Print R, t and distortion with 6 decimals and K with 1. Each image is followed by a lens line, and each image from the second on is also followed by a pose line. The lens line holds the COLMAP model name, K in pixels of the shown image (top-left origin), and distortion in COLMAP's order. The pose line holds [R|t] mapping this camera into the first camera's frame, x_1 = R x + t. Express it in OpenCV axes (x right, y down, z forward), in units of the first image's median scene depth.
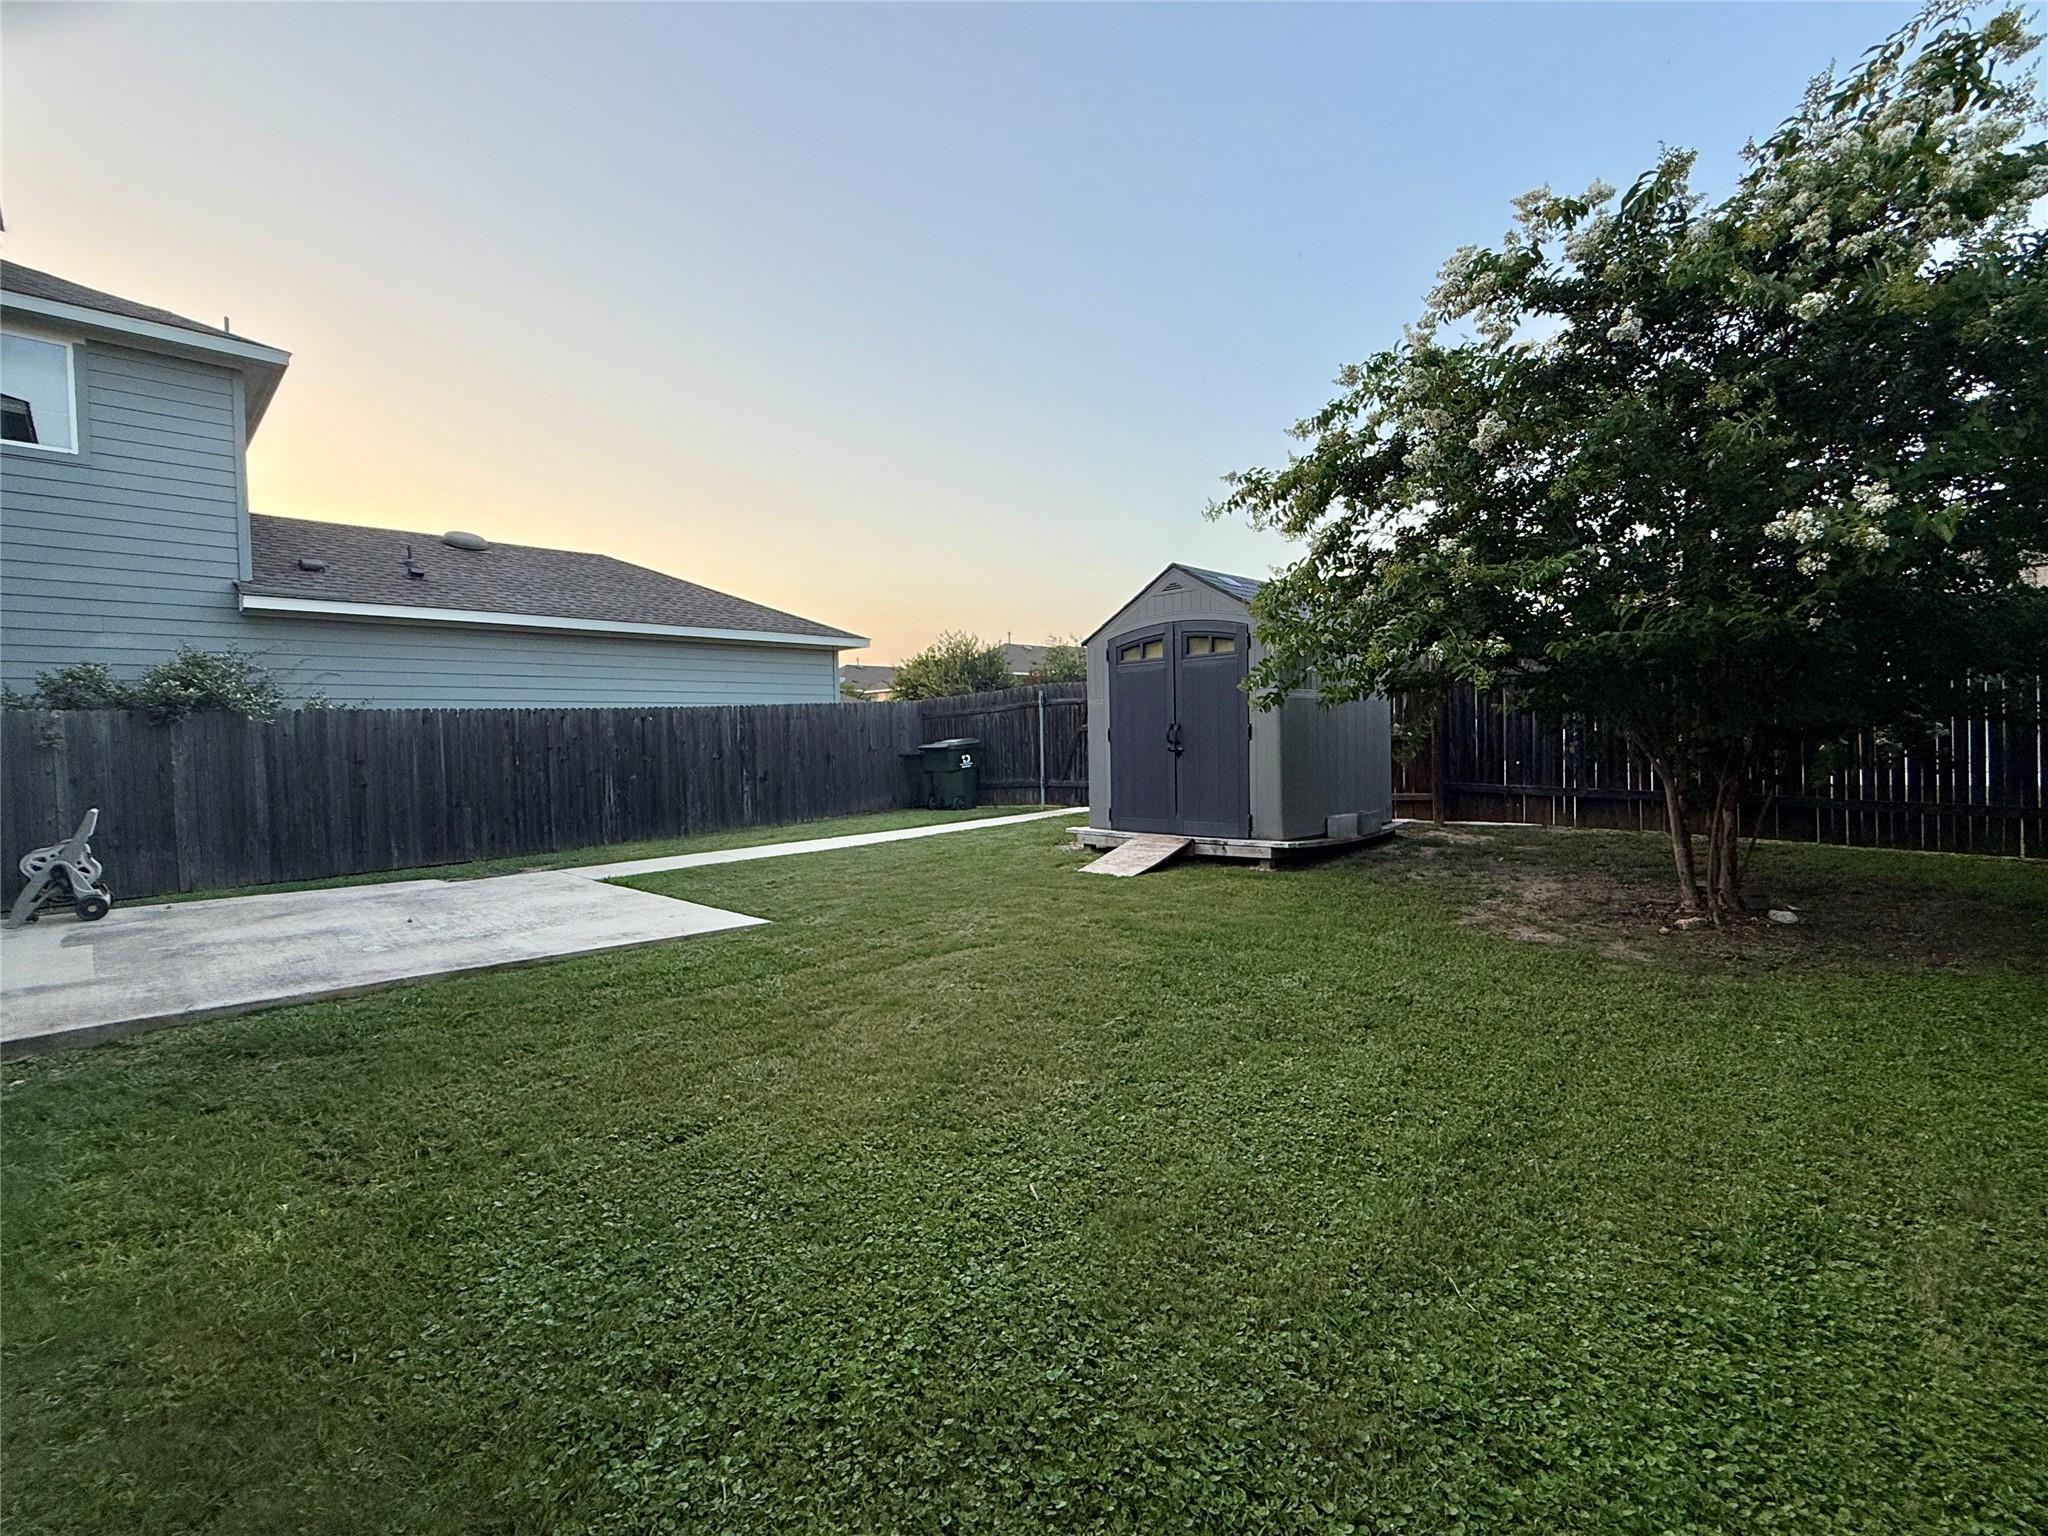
lens RADIAL K [[943.8, 0, 1021.4], [0, 943.8, 766.0], [0, 0, 1]] dist [-0.000368, -0.000003]
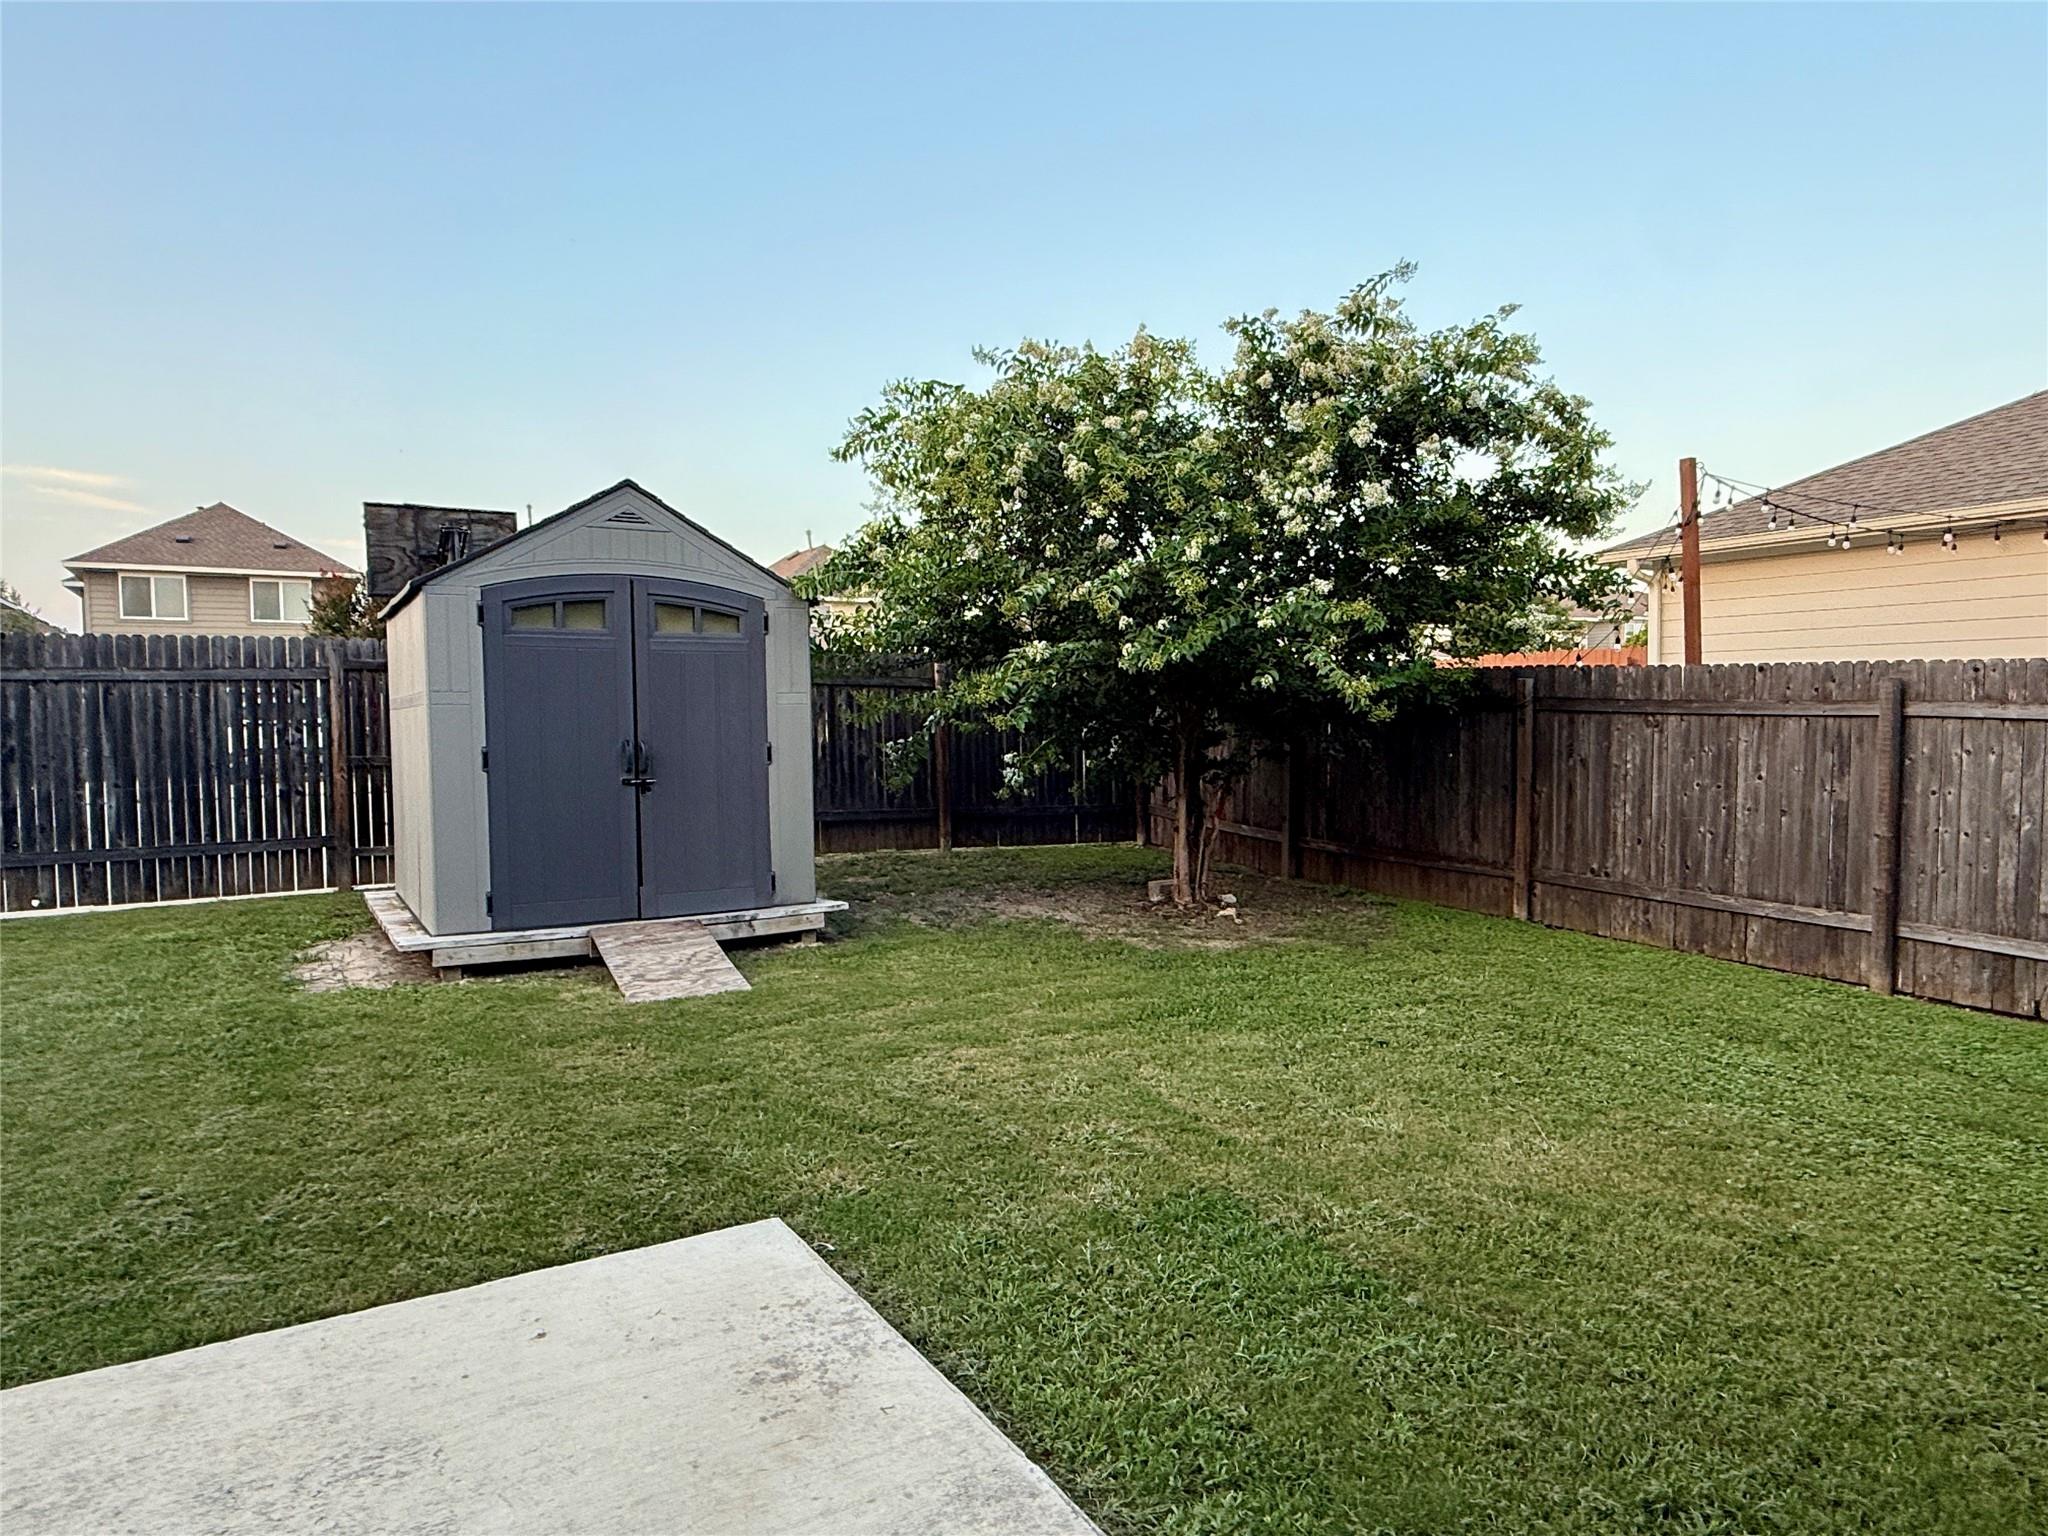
lens RADIAL K [[1259.9, 0, 1023.7], [0, 1259.9, 776.5], [0, 0, 1]] dist [0.000760, 0.001115]
pose [[0.234021, -0.031147, 0.971733, -0.585276], [0.026035, 0.999329, 0.025761, -0.036347], [-0.971883, 0.019271, 0.234675, 0.564216]]
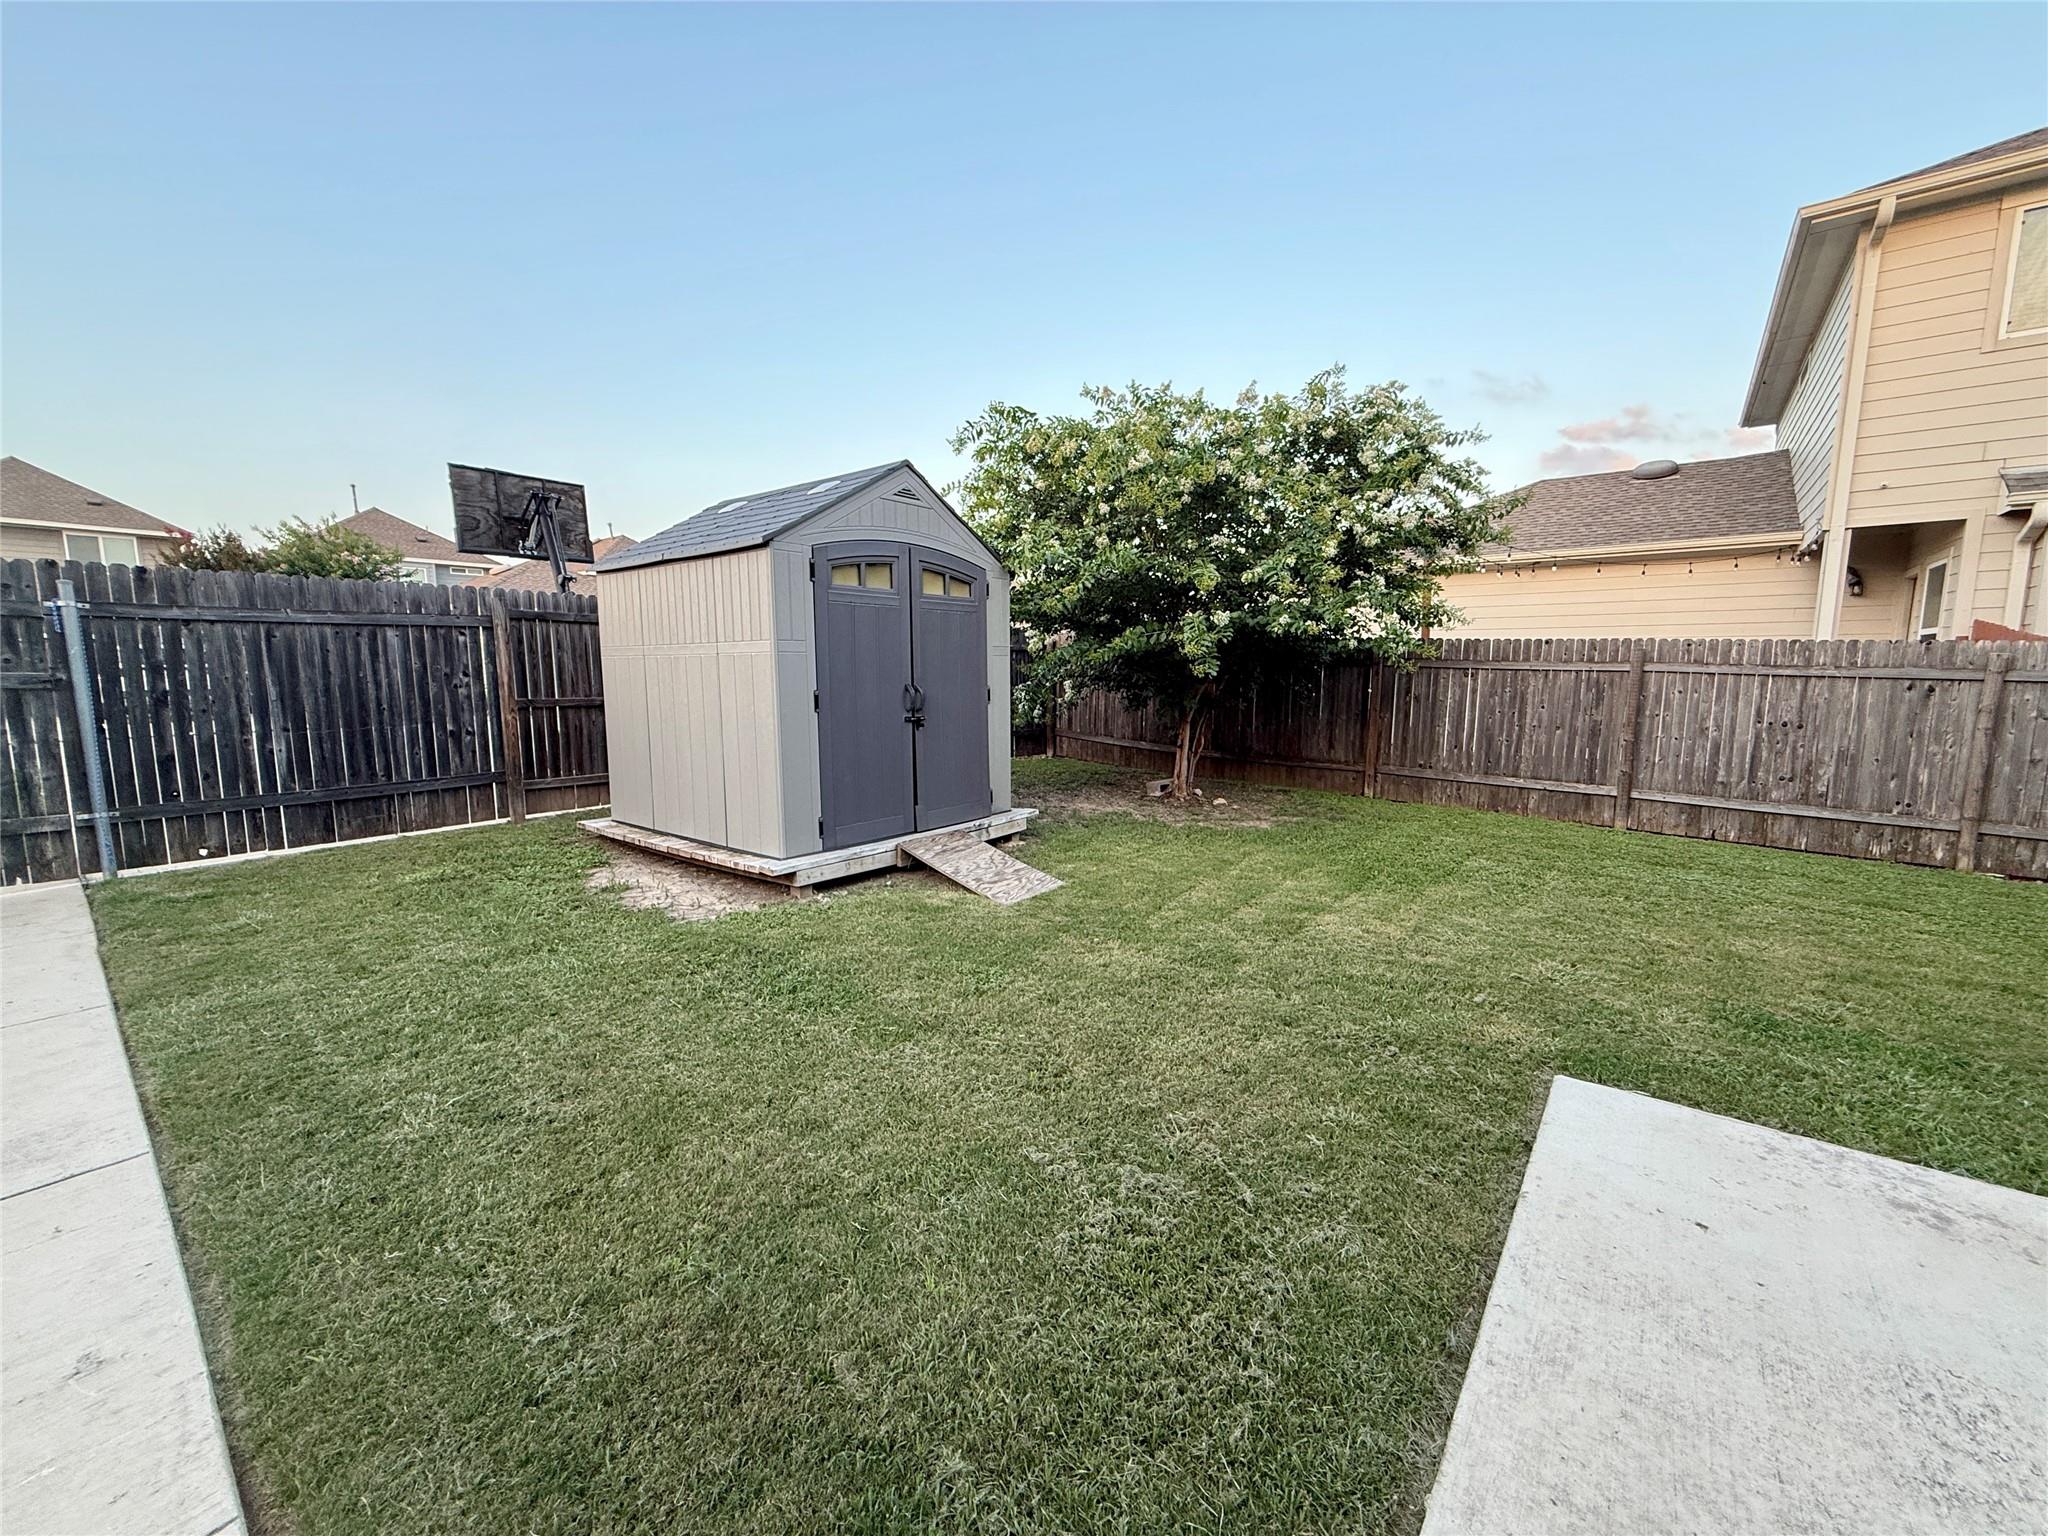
lens RADIAL K [[817.7, 0, 1024.7], [0, 817.7, 769.5], [0, 0, 1]] dist [-0.000976, 0.000350]
pose [[-0.121804, -0.106186, 0.986858, -0.491462], [0.024150, 0.993649, 0.109898, -0.047425], [-0.992260, 0.037219, -0.118466, 0.999165]]
